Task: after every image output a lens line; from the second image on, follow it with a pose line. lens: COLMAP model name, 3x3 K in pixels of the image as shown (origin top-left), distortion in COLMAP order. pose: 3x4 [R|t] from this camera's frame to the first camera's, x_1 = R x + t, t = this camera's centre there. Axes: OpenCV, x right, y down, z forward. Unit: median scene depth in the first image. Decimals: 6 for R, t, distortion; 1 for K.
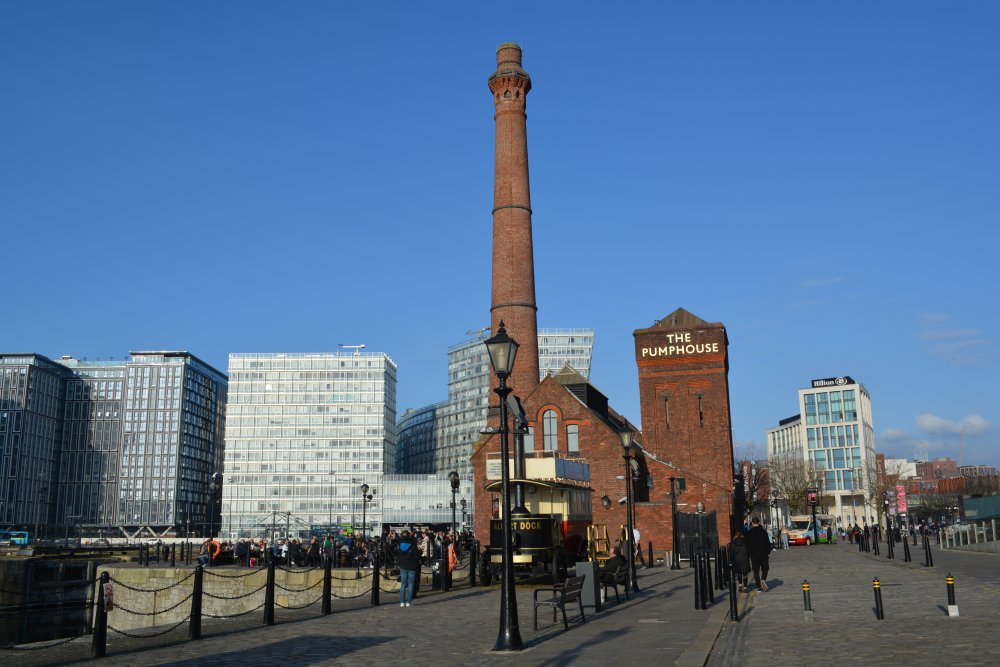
lens RADIAL K [[883.8, 0, 500.0], [0, 883.8, 369.3], [0, 0, 1]] dist [-0.066936, -0.000220]
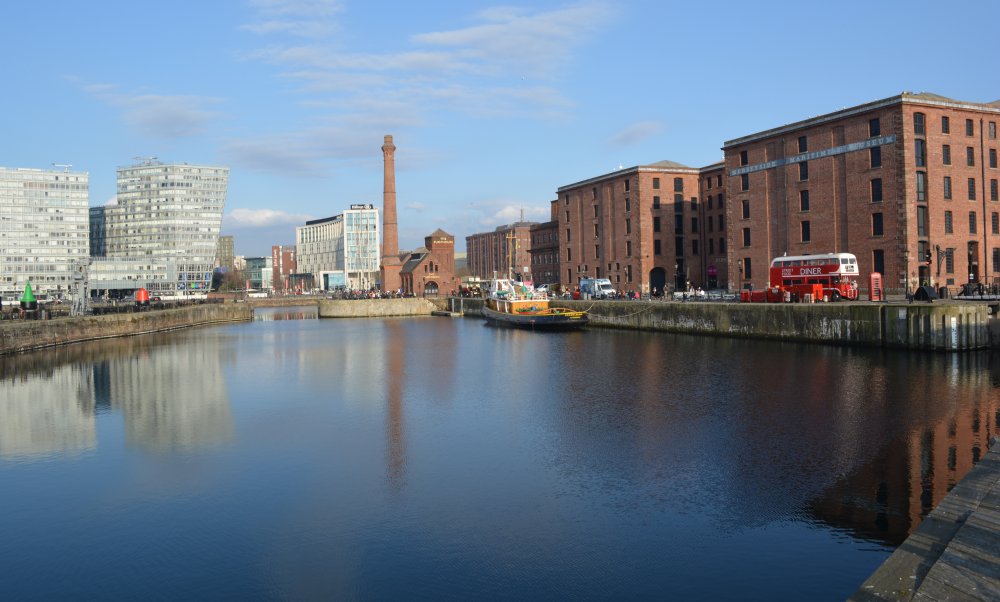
lens RADIAL K [[852.2, 0, 500.0], [0, 852.2, 301.0], [0, 0, 1]] dist [0.000131, -0.000006]
pose [[0.780528, -0.019872, 0.624805, -0.474806], [-0.097736, 0.983324, 0.153369, -0.089463], [-0.617434, -0.180775, 0.765569, -0.503265]]
